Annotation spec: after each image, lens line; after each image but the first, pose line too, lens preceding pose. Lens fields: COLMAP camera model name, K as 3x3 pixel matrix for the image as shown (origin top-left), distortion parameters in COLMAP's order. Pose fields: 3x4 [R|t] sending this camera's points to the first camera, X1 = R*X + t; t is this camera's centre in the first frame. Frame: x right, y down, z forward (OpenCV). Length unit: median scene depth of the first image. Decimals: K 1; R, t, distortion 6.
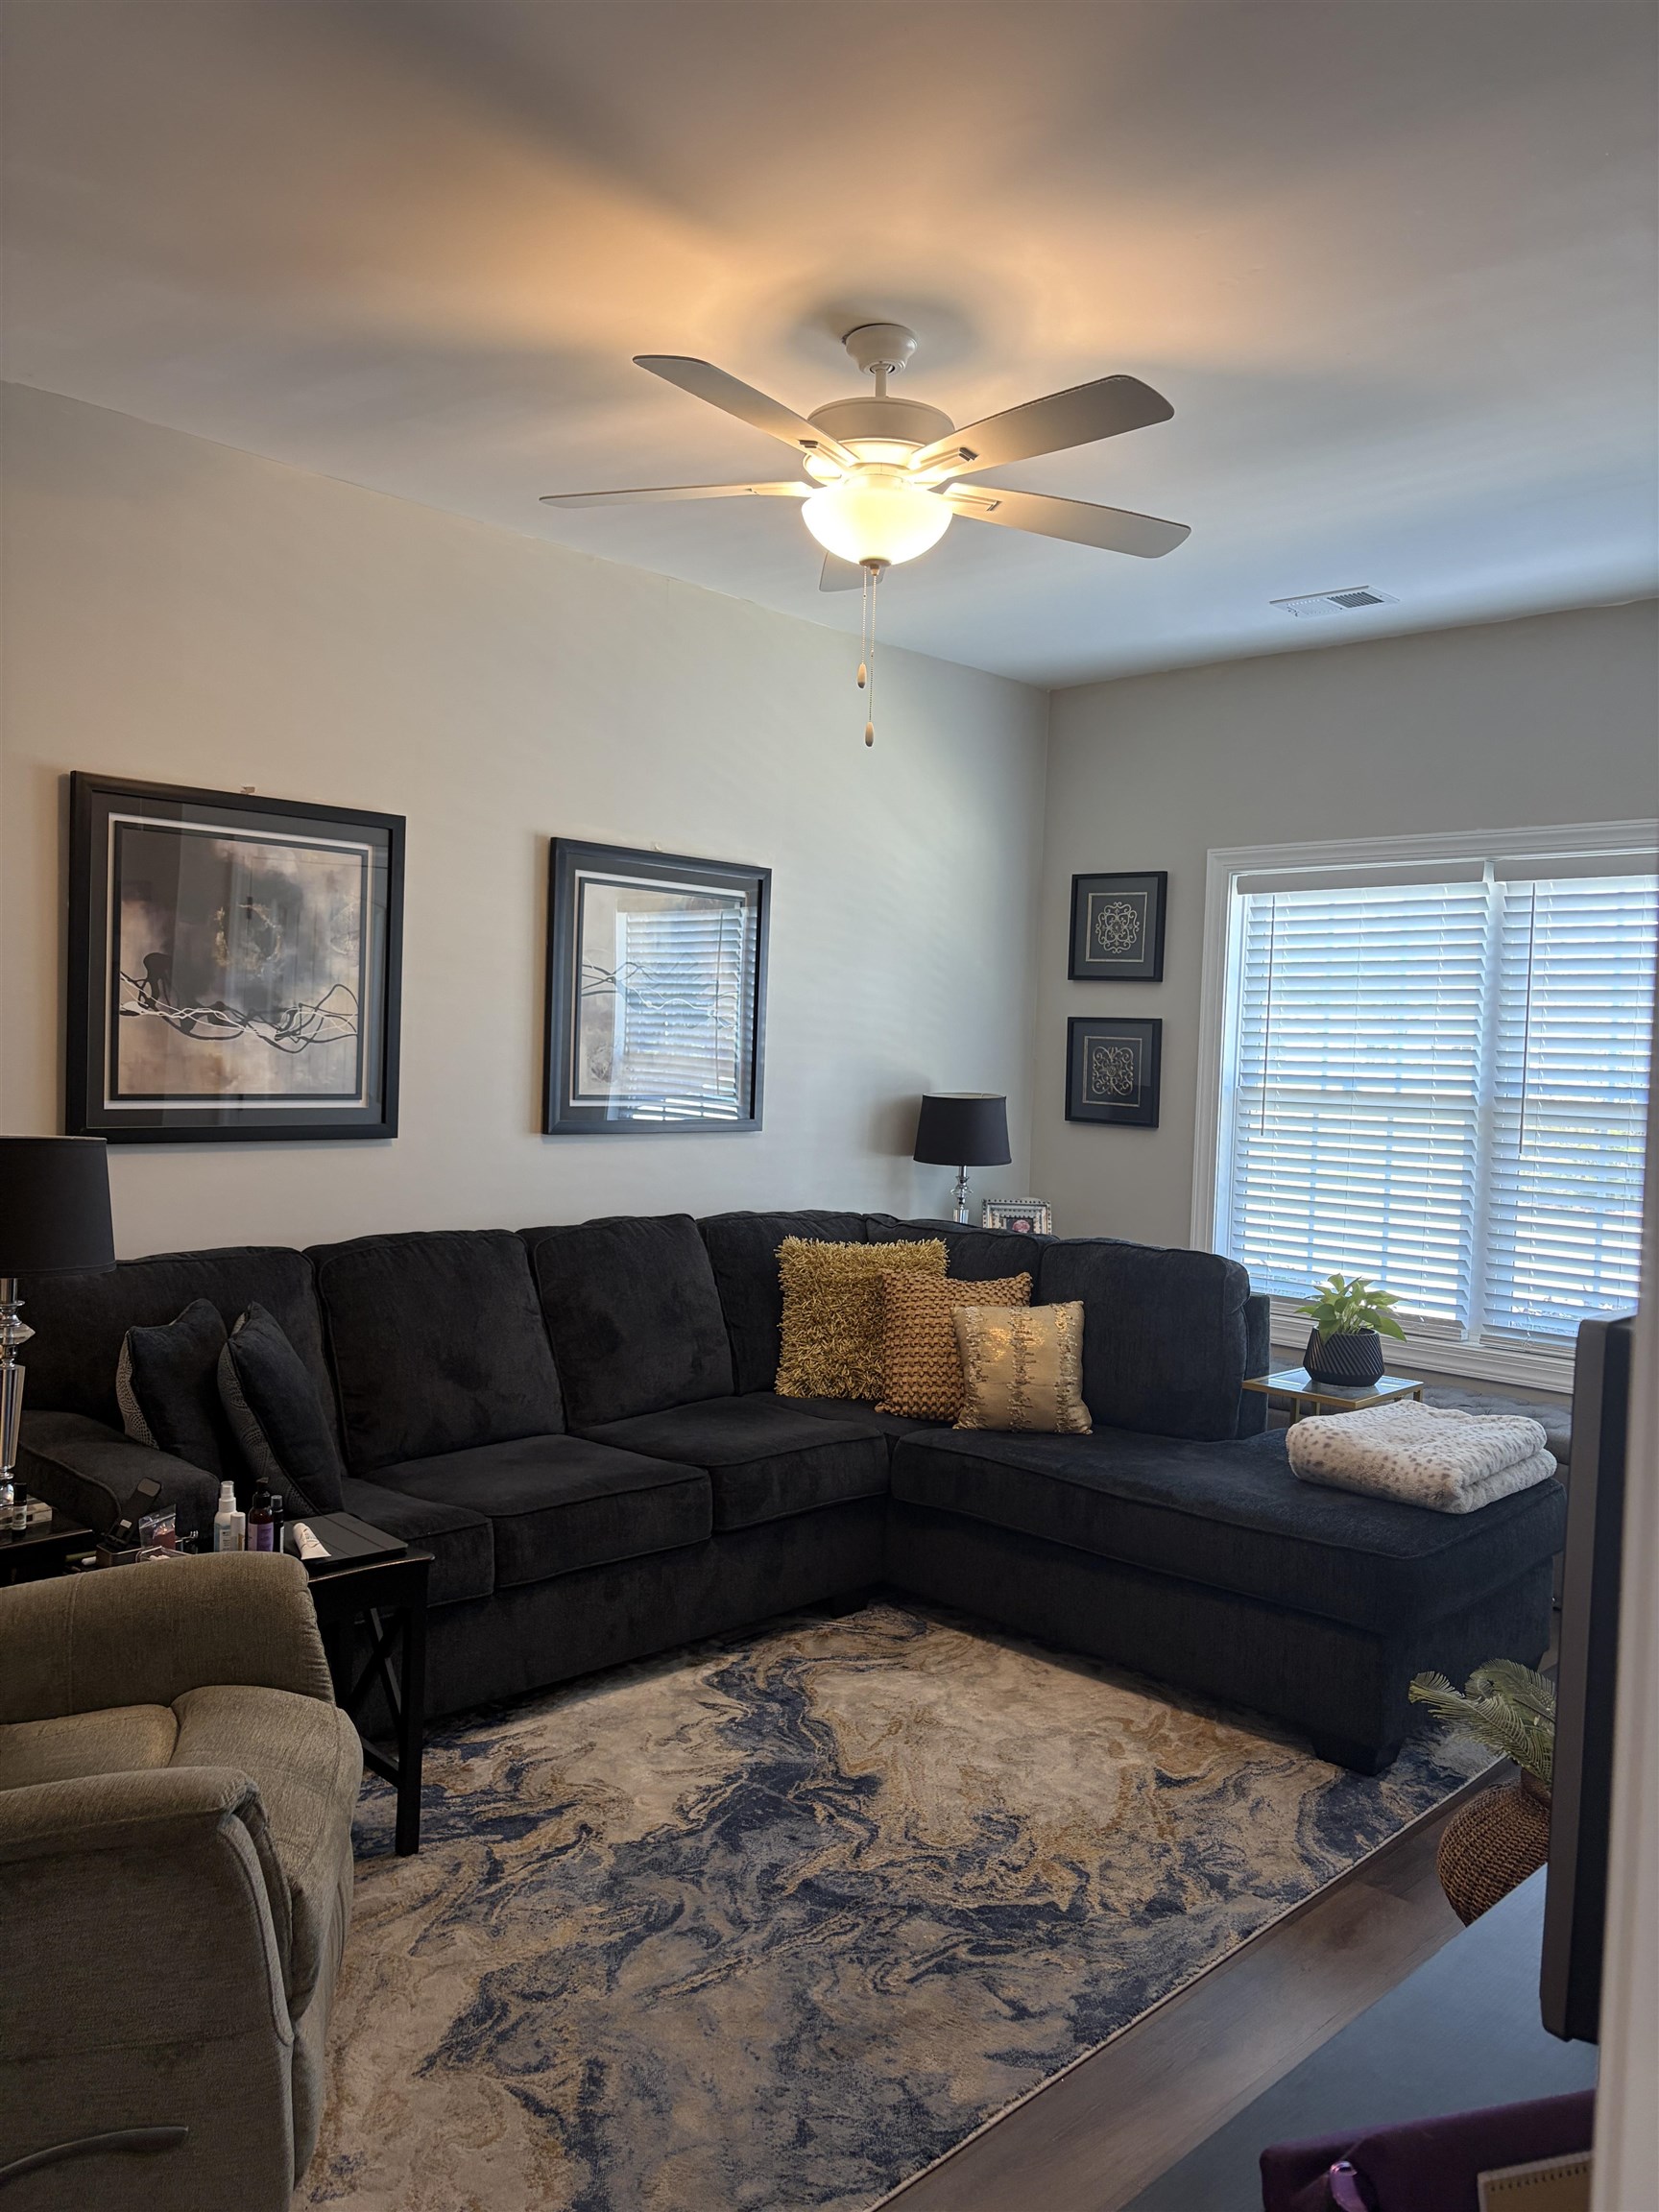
lens RADIAL K [[1664.2, 0, 829.5], [0, 1664.2, 1106.0], [0, 0, 1]] dist [0.027485, -0.000163]
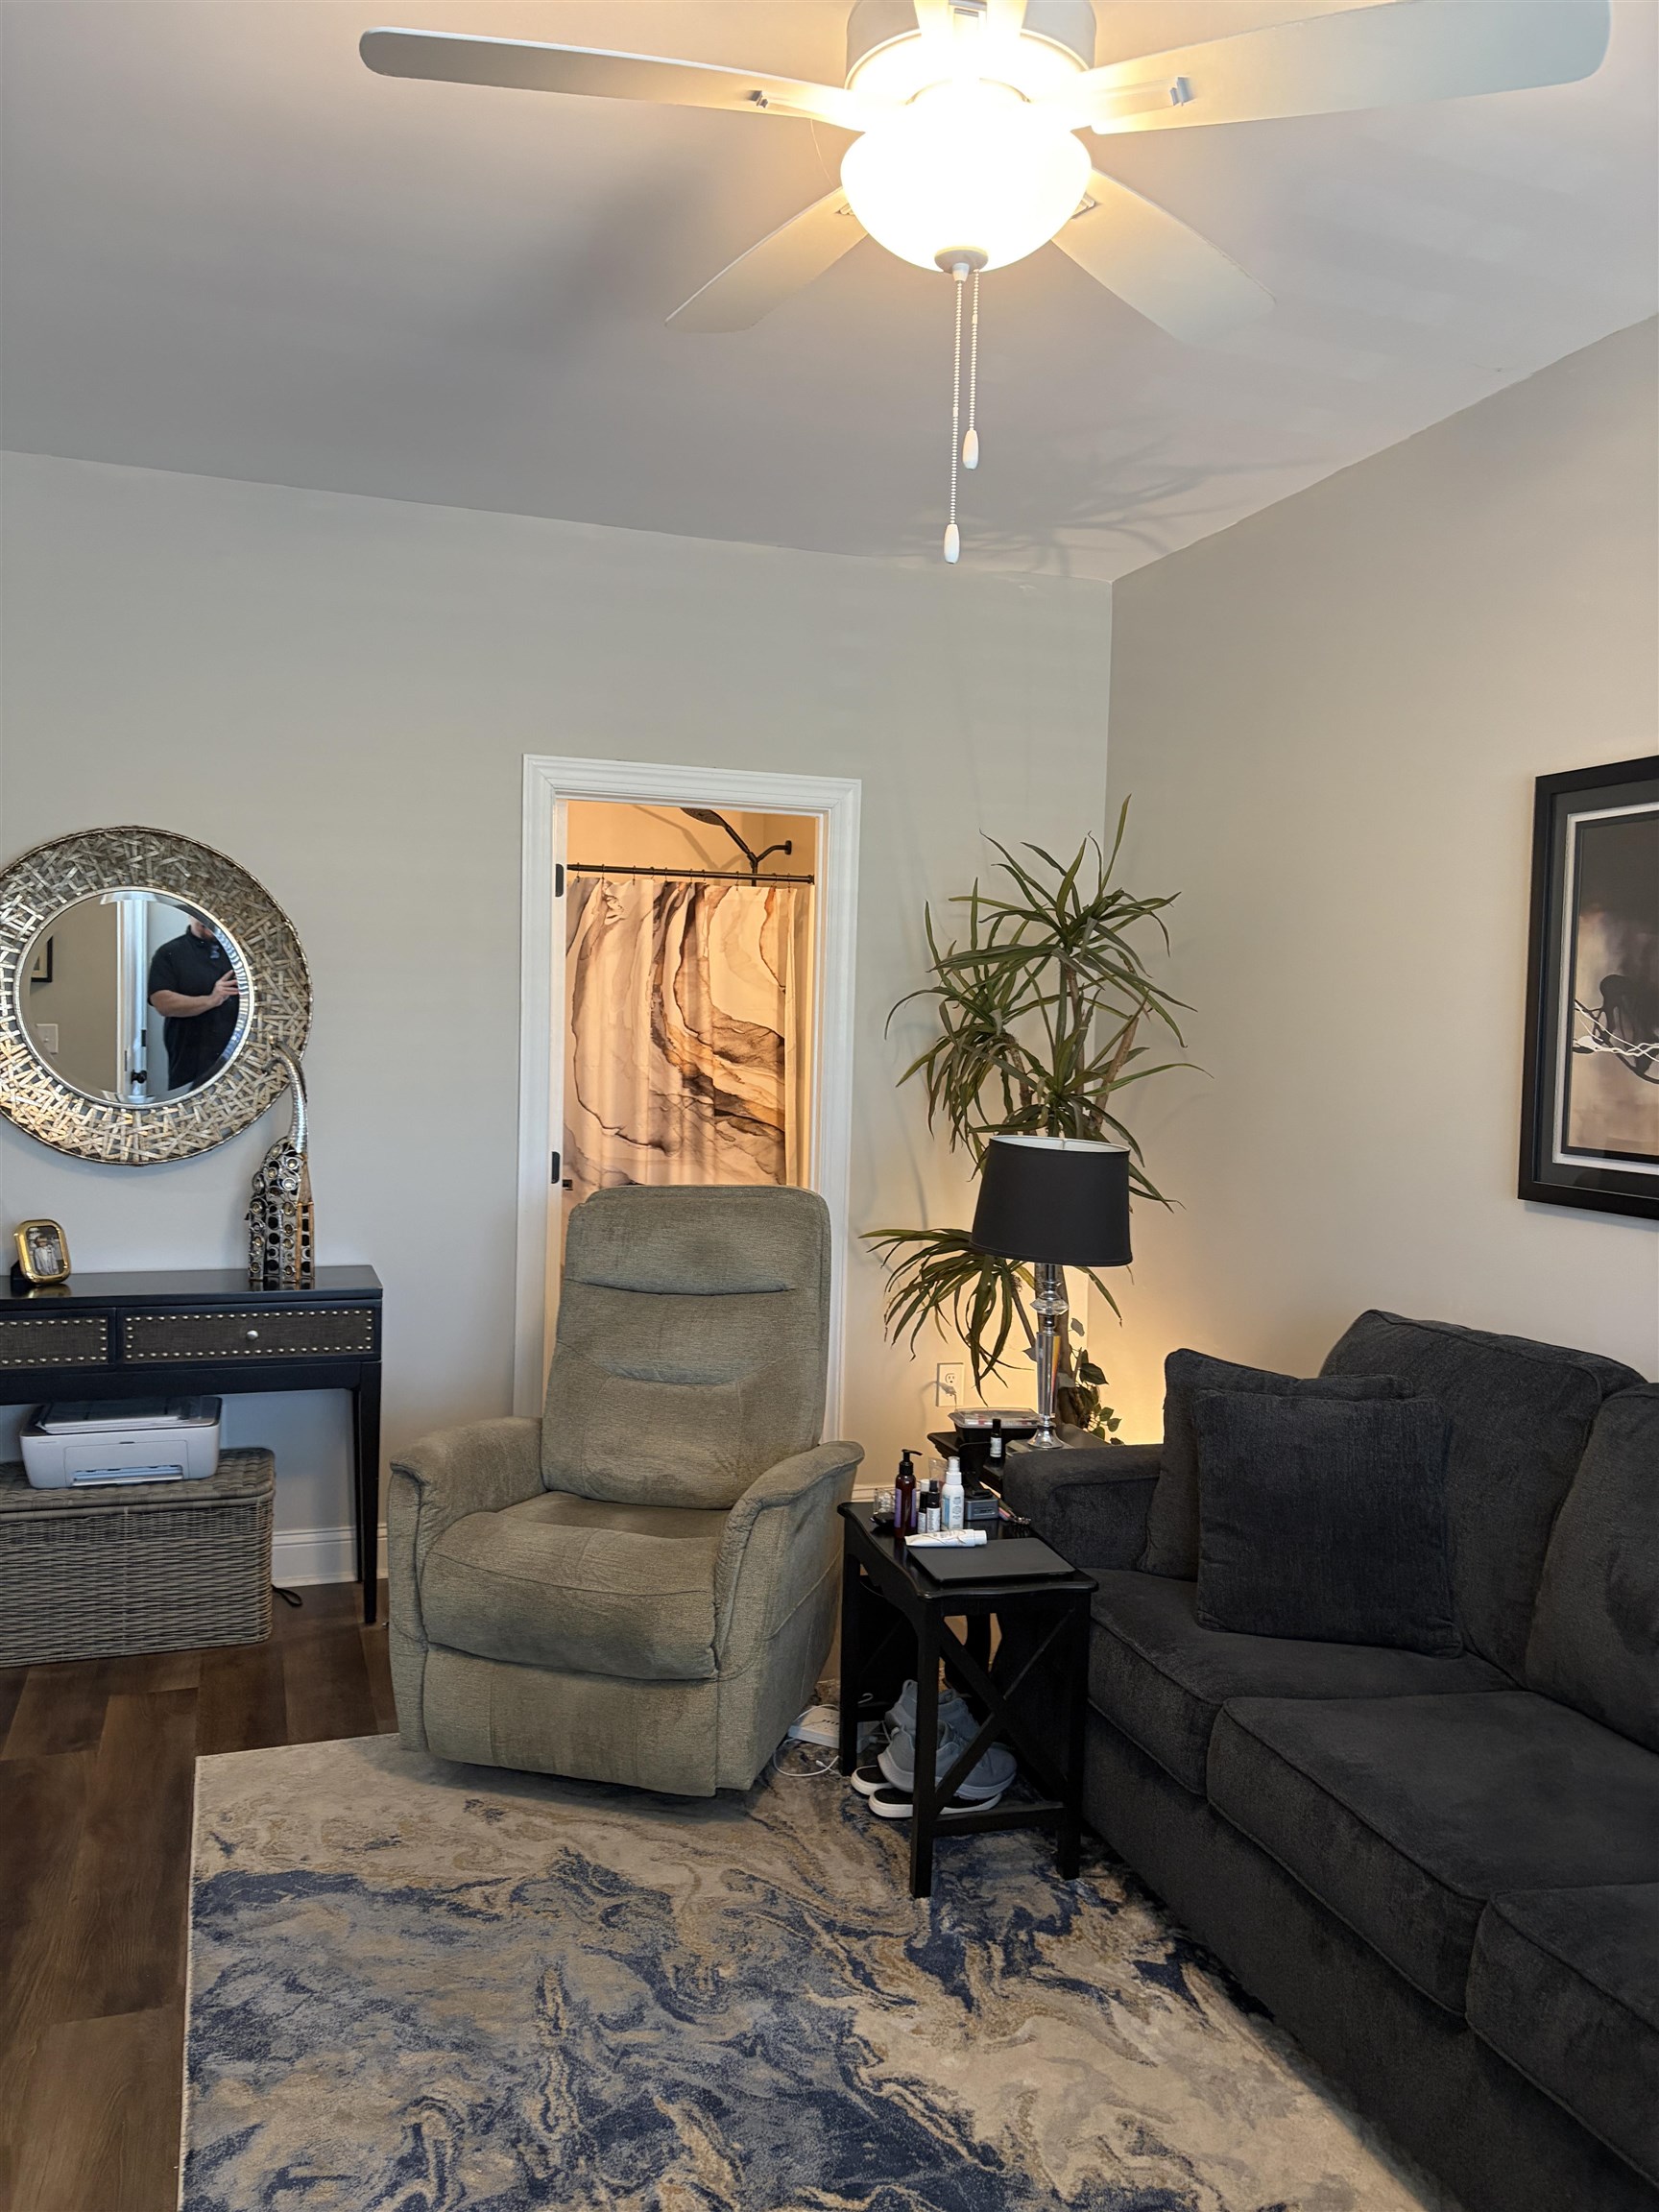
lens RADIAL K [[1655.4, 0, 829.5], [0, 1655.4, 1106.0], [0, 0, 1]] dist [0.108382, -0.157671]
pose [[-0.445422, -0.004372, -0.895310, 0.550777], [-0.087490, 0.995415, 0.038666, -0.030678], [0.891036, 0.095554, -0.443763, 1.163372]]
